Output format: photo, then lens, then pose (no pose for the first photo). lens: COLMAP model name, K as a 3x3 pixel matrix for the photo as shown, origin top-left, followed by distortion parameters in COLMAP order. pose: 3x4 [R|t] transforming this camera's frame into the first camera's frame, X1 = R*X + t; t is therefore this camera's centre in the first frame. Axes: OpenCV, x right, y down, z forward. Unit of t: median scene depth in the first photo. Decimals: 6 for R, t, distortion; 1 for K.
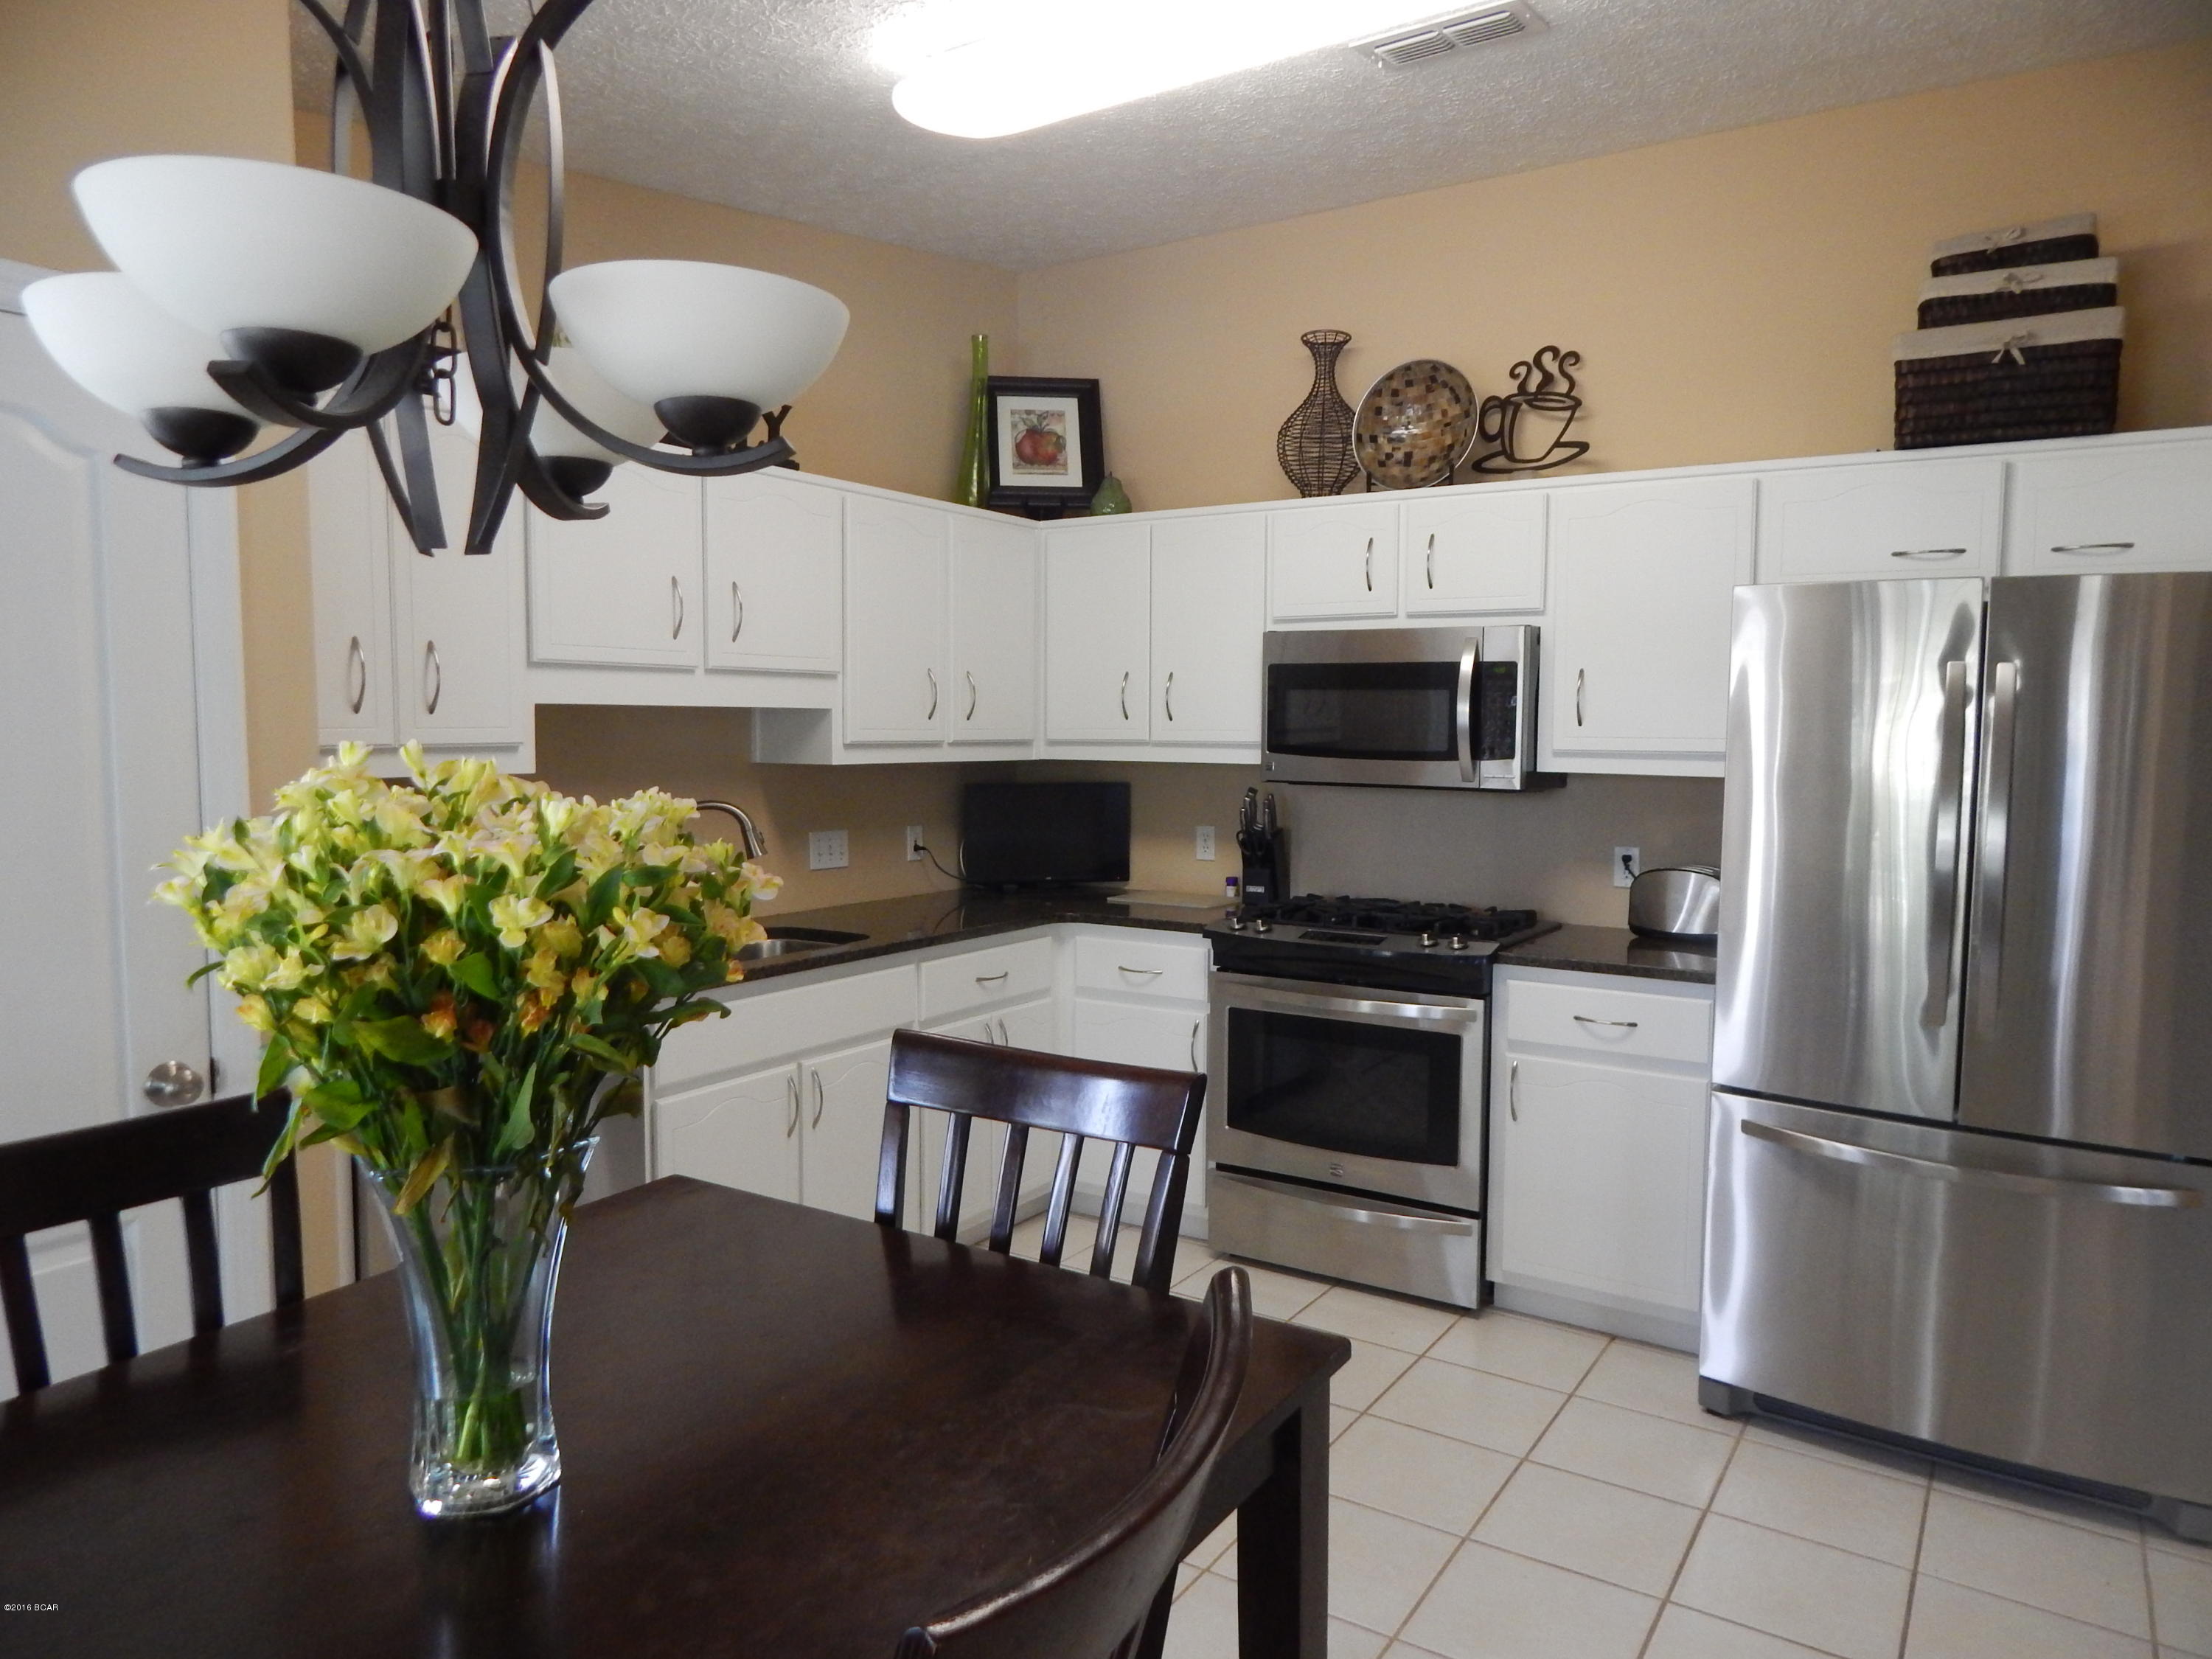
lens RADIAL K [[1443.8, 0, 1093.6], [0, 1443.8, 825.3], [0, 0, 1]] dist [0.015963, -0.025204]
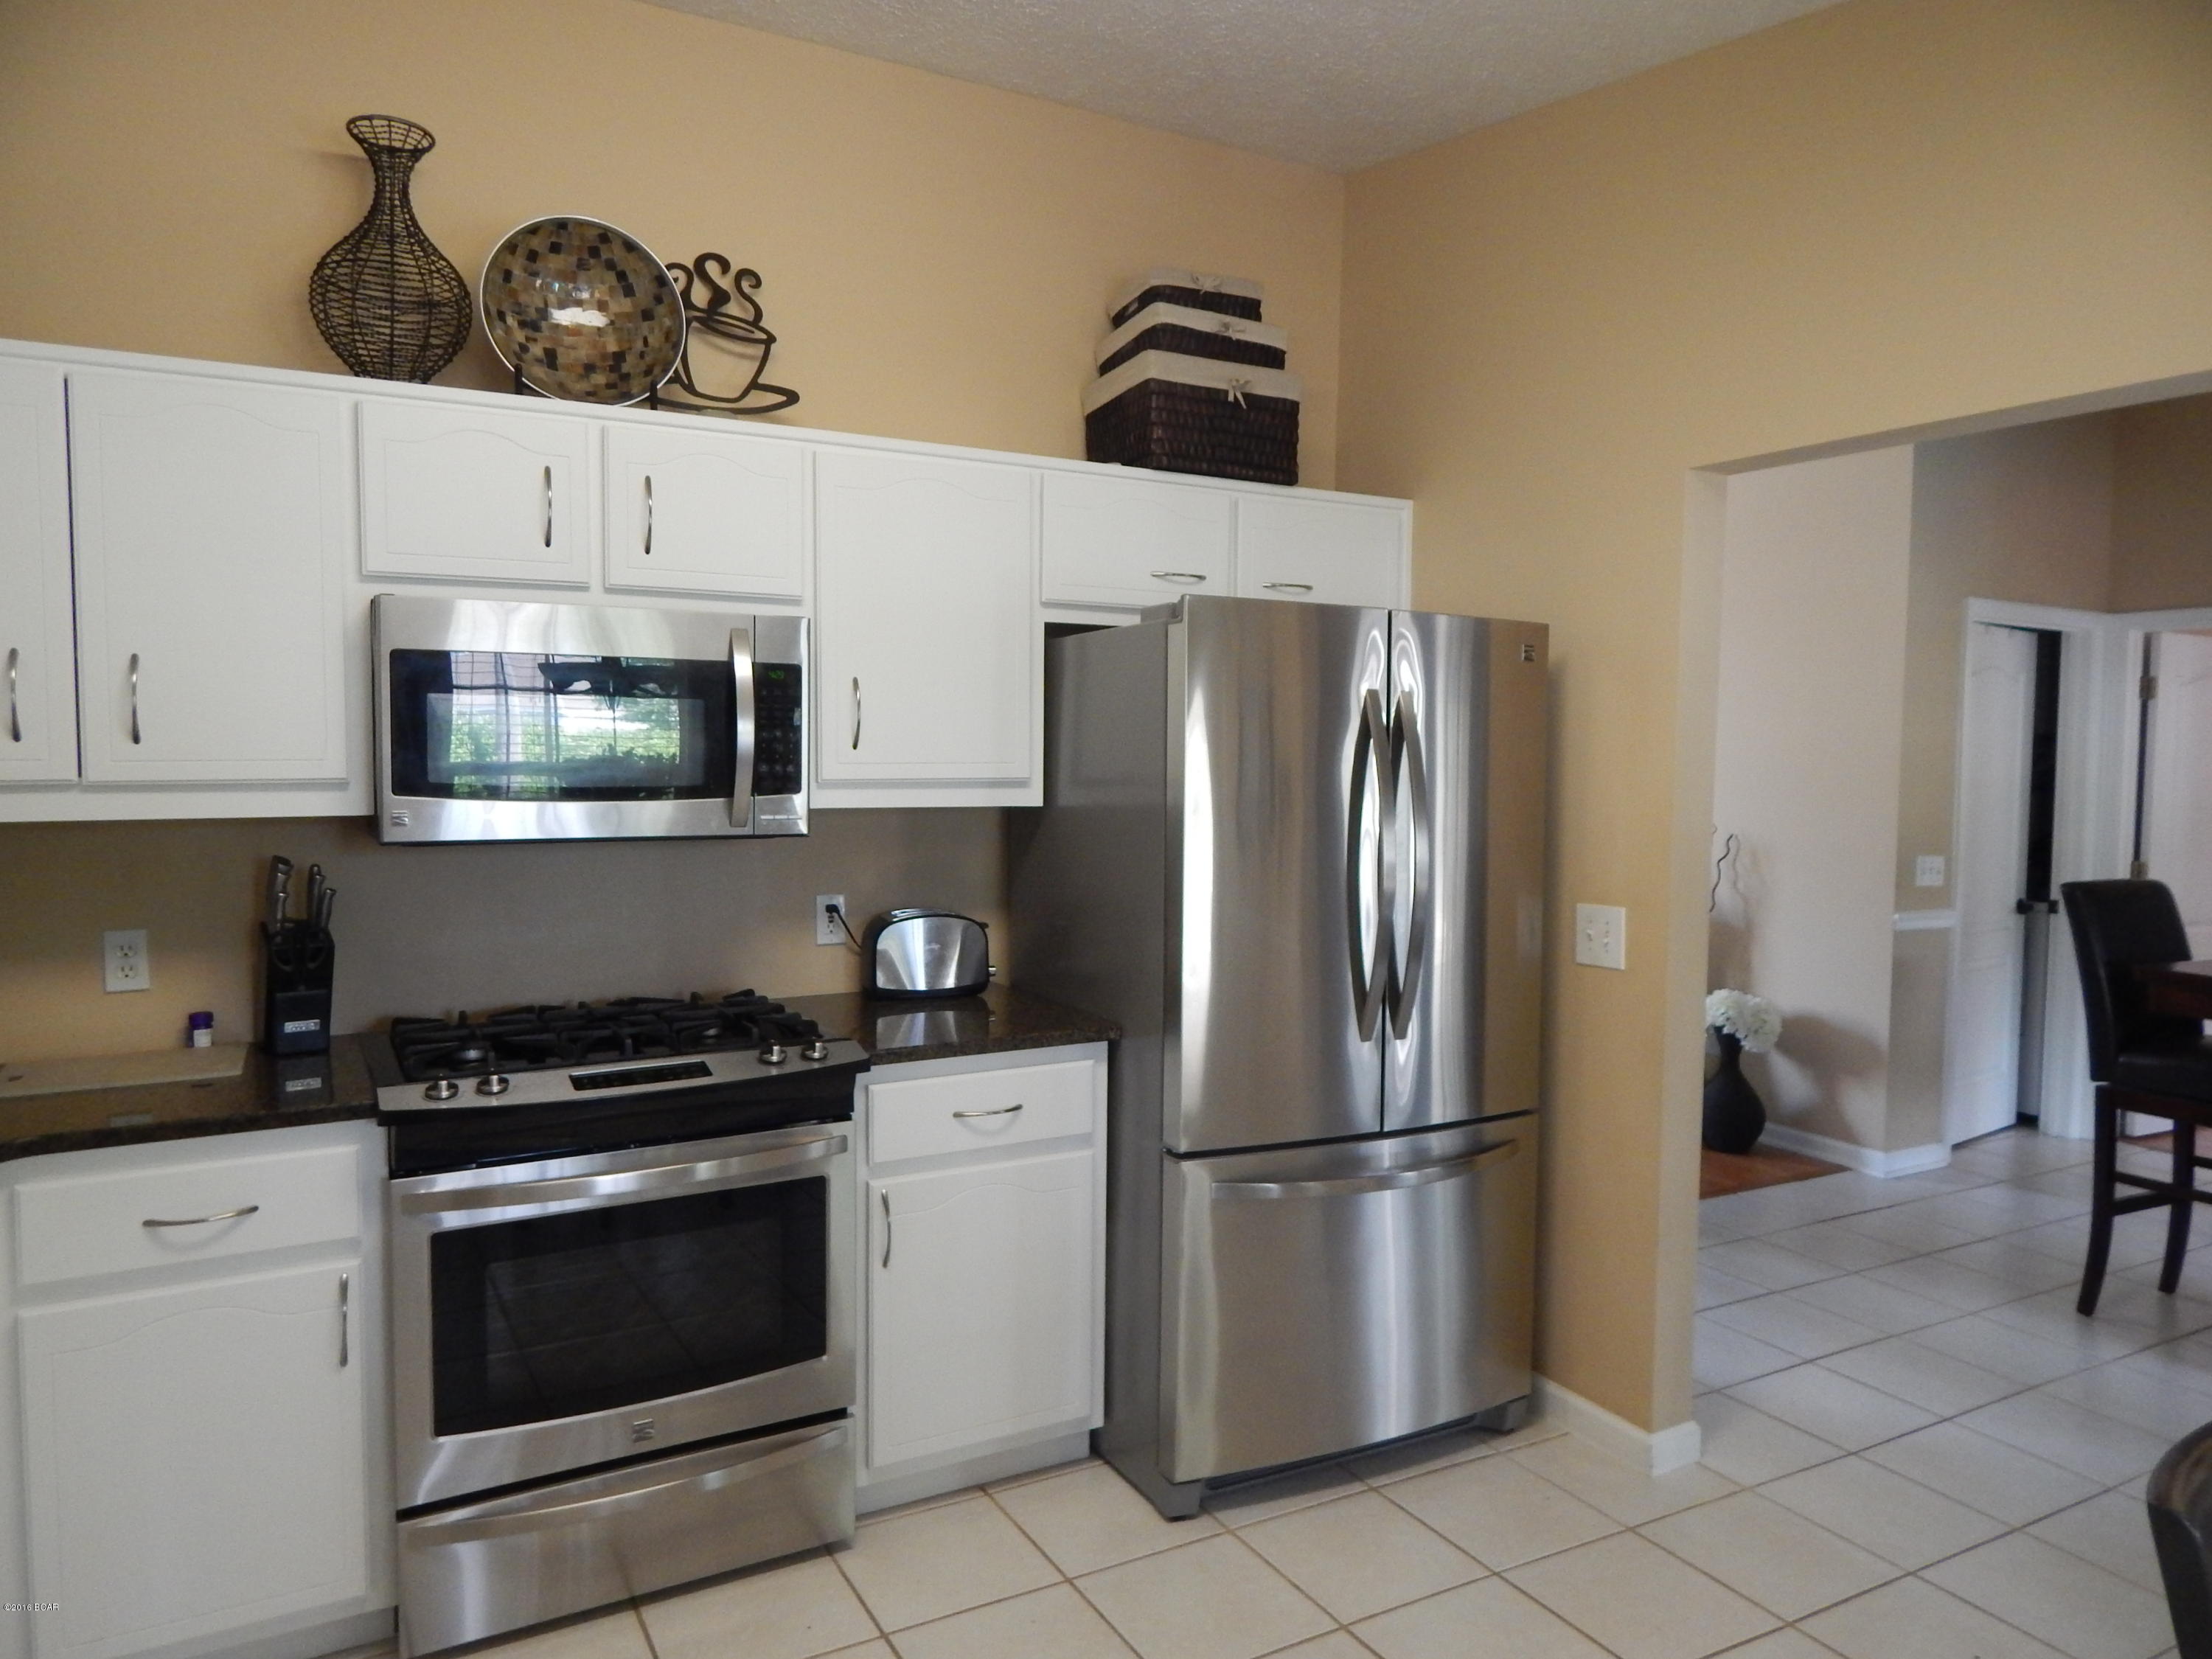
lens RADIAL K [[1443.8, 0, 1093.6], [0, 1443.8, 825.3], [0, 0, 1]] dist [0.015963, -0.025204]
pose [[0.471146, -0.054749, 0.880355, -0.279829], [0.061750, 0.997670, 0.028998, -0.038893], [-0.879891, 0.040700, 0.473429, 0.470534]]
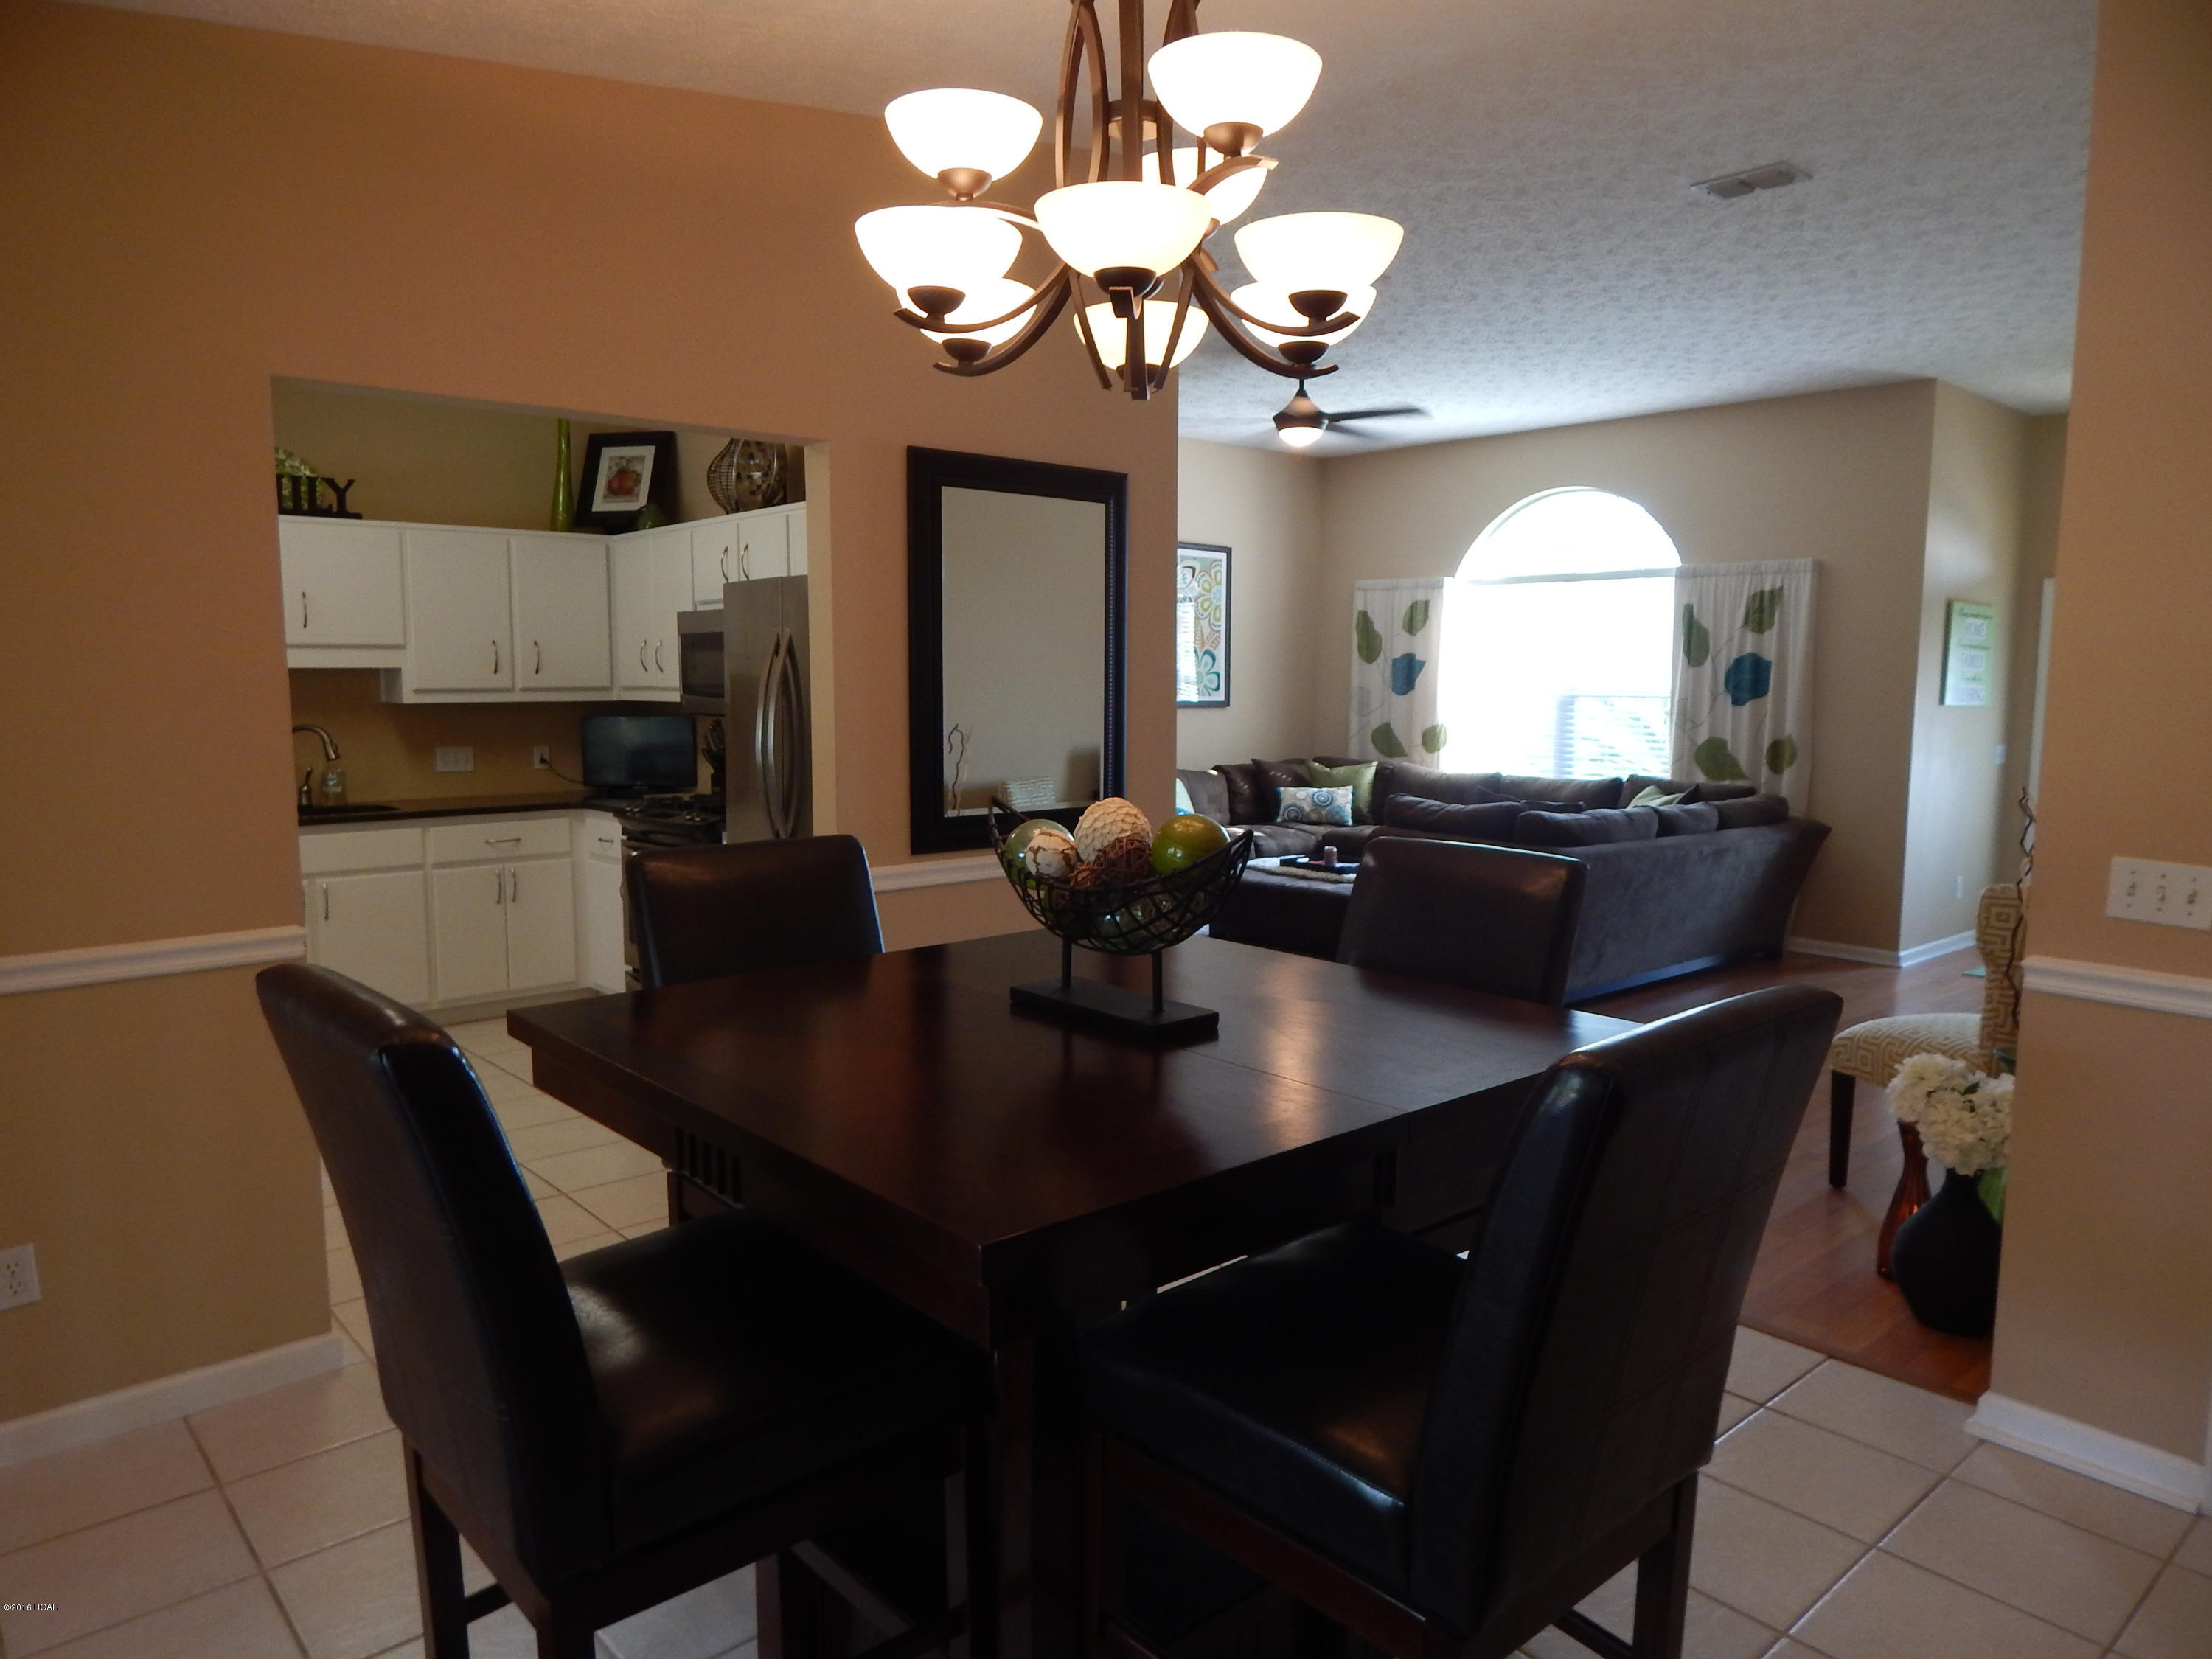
lens RADIAL K [[1443.8, 0, 1093.6], [0, 1443.8, 825.3], [0, 0, 1]] dist [0.015963, -0.025204]
pose [[0.961154, 0.020870, -0.275224, 0.979029], [-0.011155, 0.999260, 0.036818, 0.025303], [0.275789, -0.032318, 0.960675, -0.318740]]
